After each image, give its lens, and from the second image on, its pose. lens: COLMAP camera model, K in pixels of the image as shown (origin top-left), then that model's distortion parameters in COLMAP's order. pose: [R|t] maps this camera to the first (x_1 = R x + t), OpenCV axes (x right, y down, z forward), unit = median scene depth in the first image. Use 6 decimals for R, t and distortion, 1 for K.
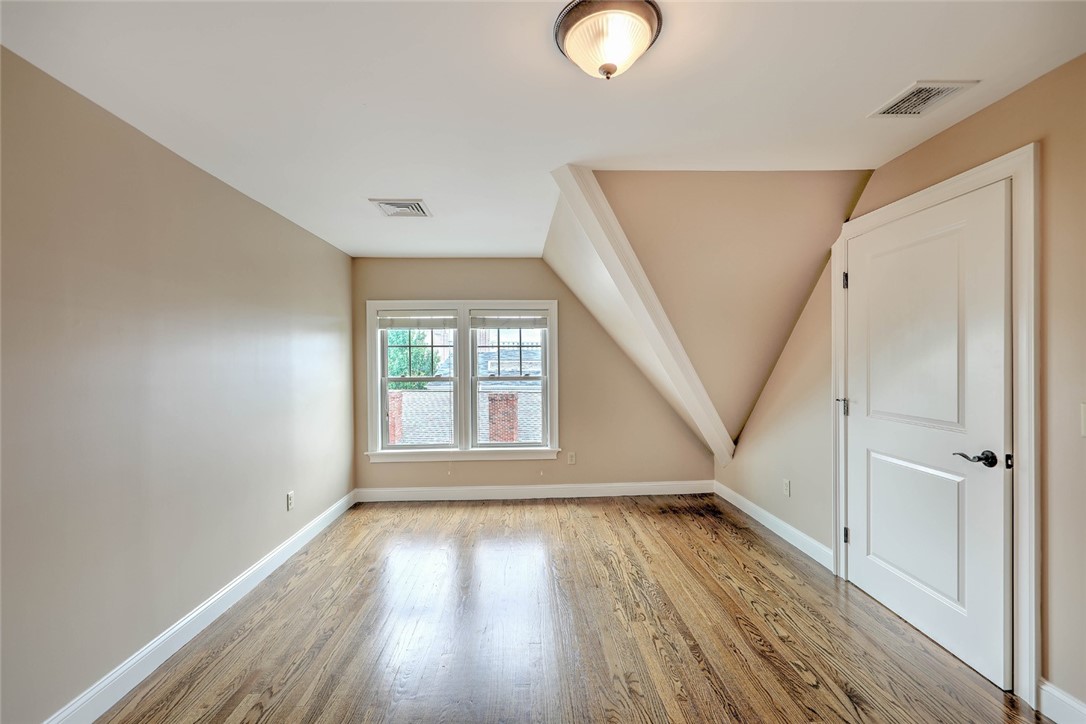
lens RADIAL K [[447.6, 0, 545.1], [0, 447.6, 363.6], [0, 0, 1]] dist [0.005553, -0.001591]
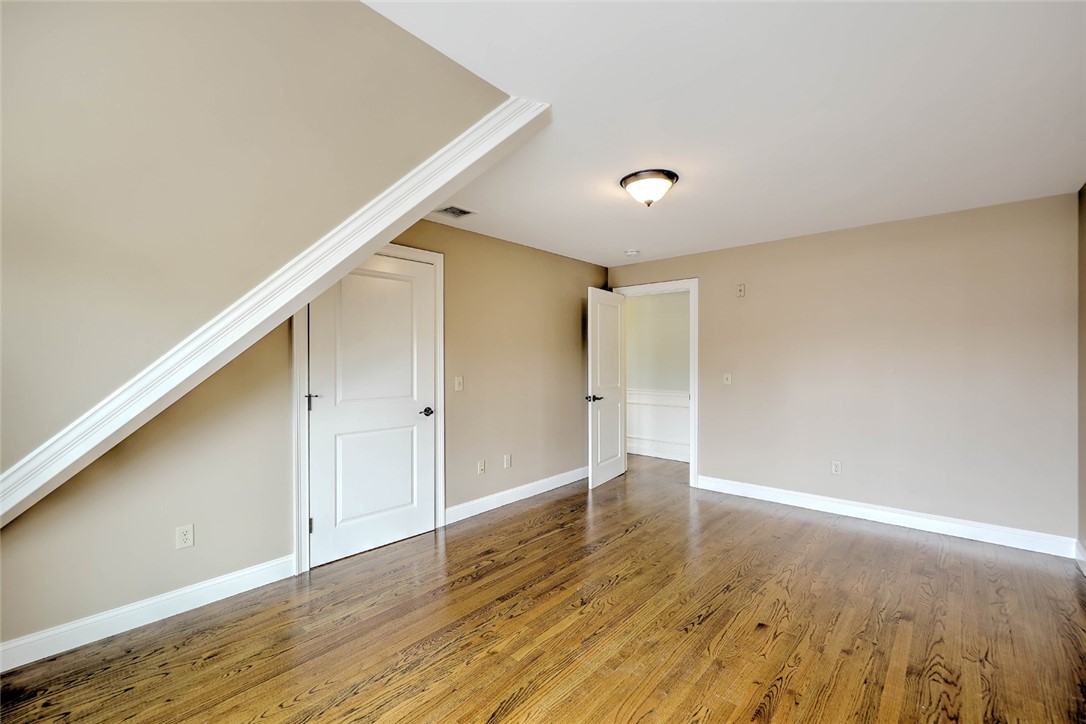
lens RADIAL K [[447.6, 0, 542.4], [0, 447.6, 358.7], [0, 0, 1]] dist [0.005553, -0.001591]
pose [[-0.699183, 0.007341, 0.714905, -0.608355], [0.011063, 0.999939, 0.000552, 0.000119], [-0.714857, 0.008295, -0.699222, 1.802162]]
